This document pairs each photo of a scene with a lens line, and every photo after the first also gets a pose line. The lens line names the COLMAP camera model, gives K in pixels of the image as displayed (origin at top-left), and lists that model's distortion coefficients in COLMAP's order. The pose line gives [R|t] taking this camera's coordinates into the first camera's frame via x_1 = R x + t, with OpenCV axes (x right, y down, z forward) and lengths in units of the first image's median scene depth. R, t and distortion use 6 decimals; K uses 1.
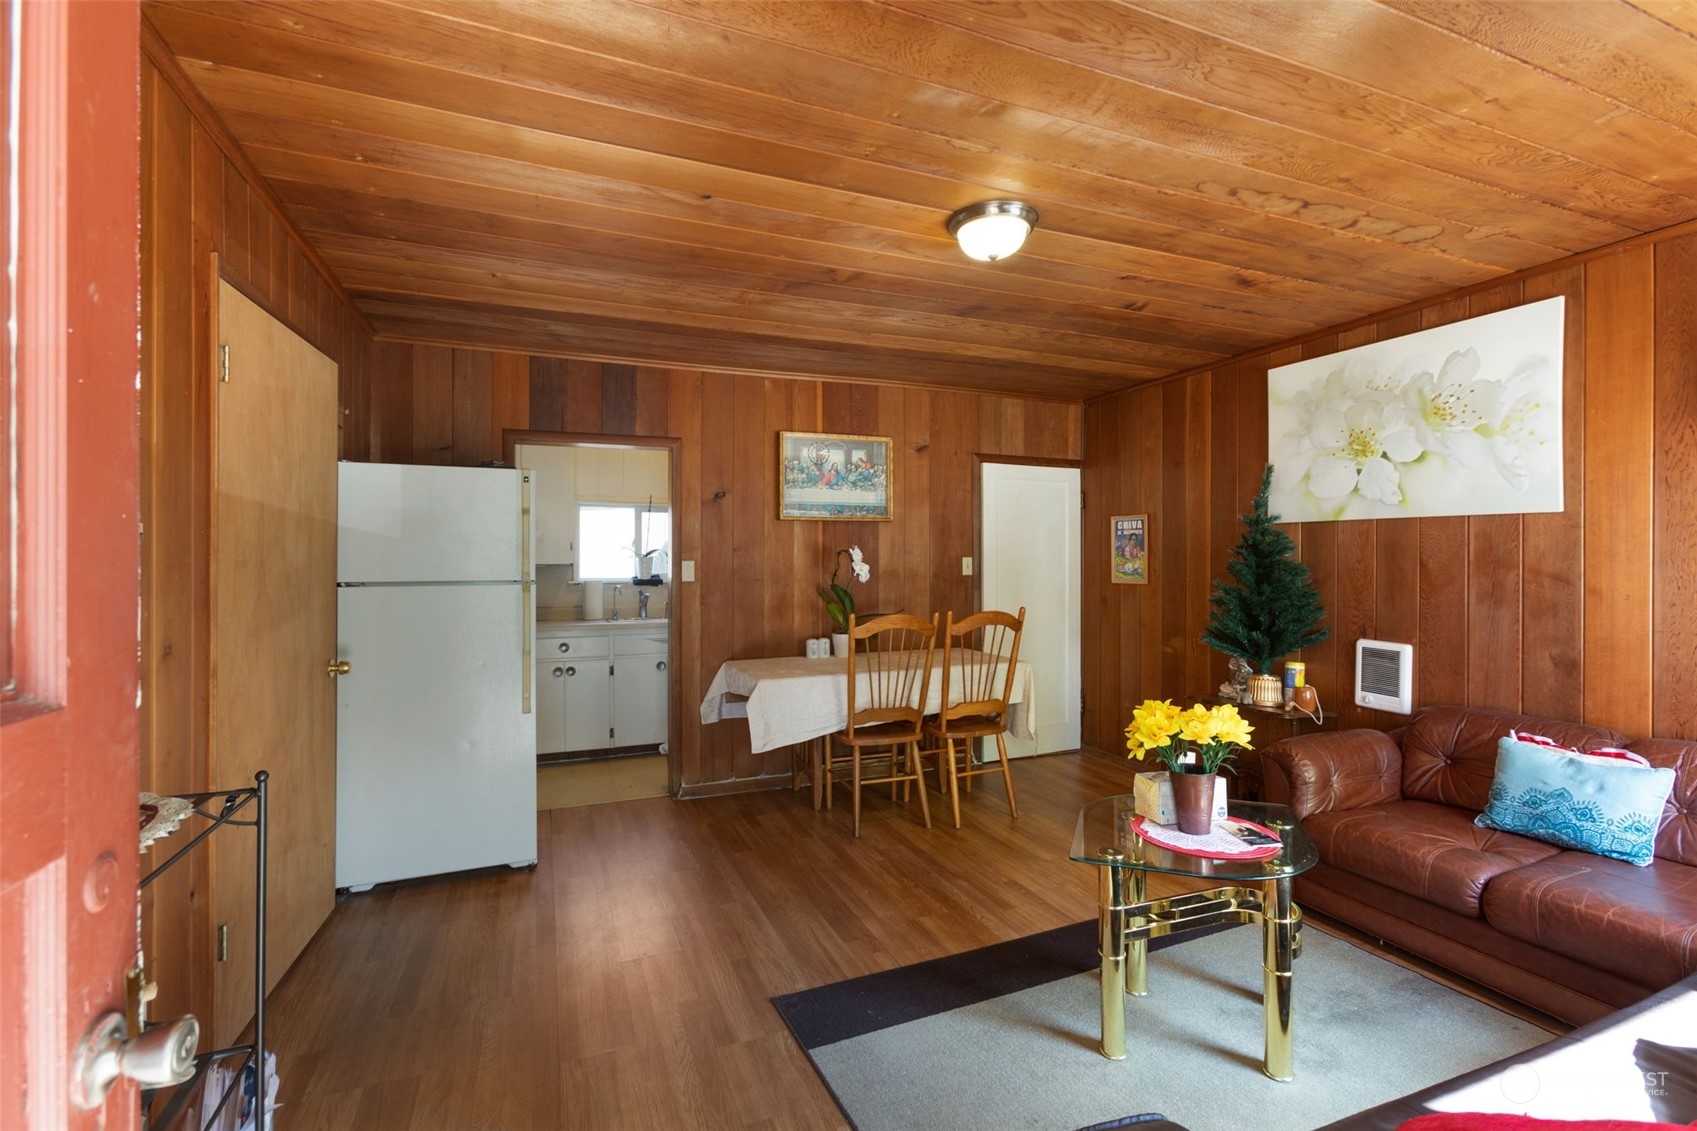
lens RADIAL K [[769.6, 0, 840.9], [0, 769.6, 555.2], [0, 0, 1]] dist [-0.003023, 0.011067]
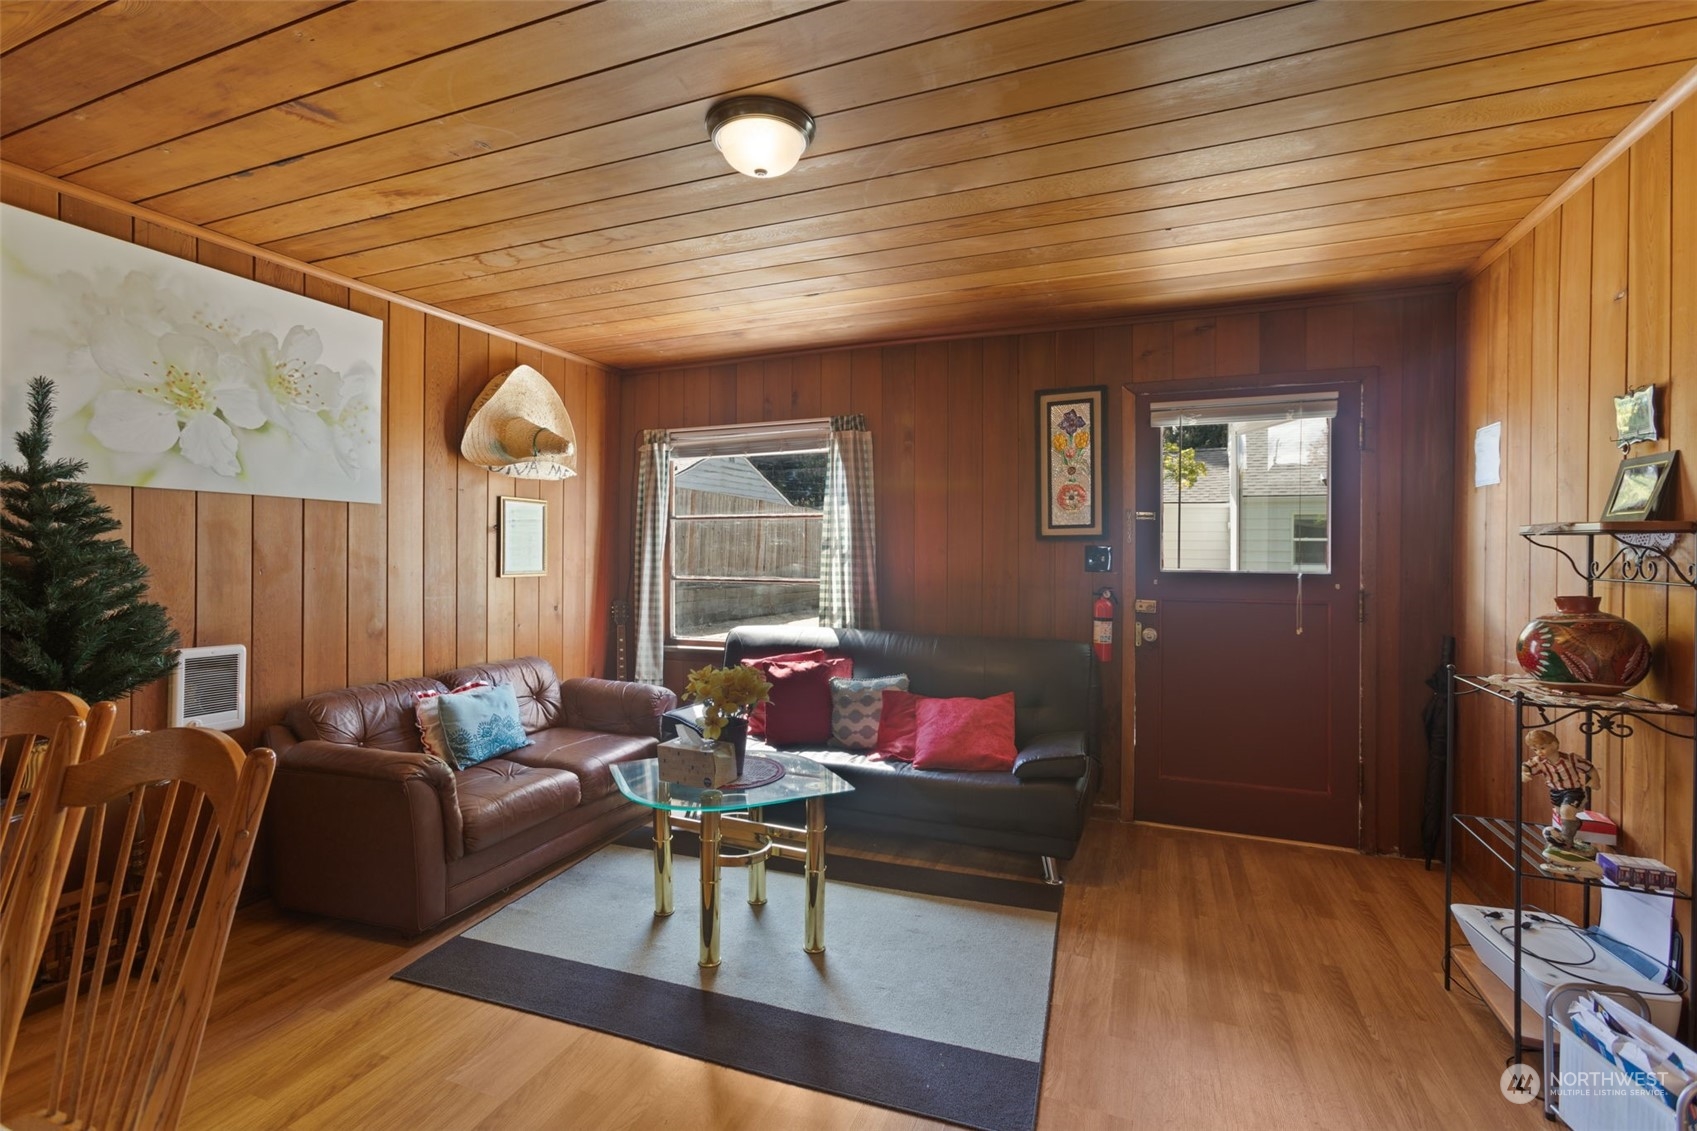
lens RADIAL K [[769.6, 0, 840.9], [0, 769.6, 555.2], [0, 0, 1]] dist [-0.003023, 0.011067]
pose [[-0.716465, -0.003829, 0.697613, -0.334195], [-0.005087, 0.999987, 0.000264, 0.015019], [-0.697604, -0.003359, -0.716475, 1.178188]]
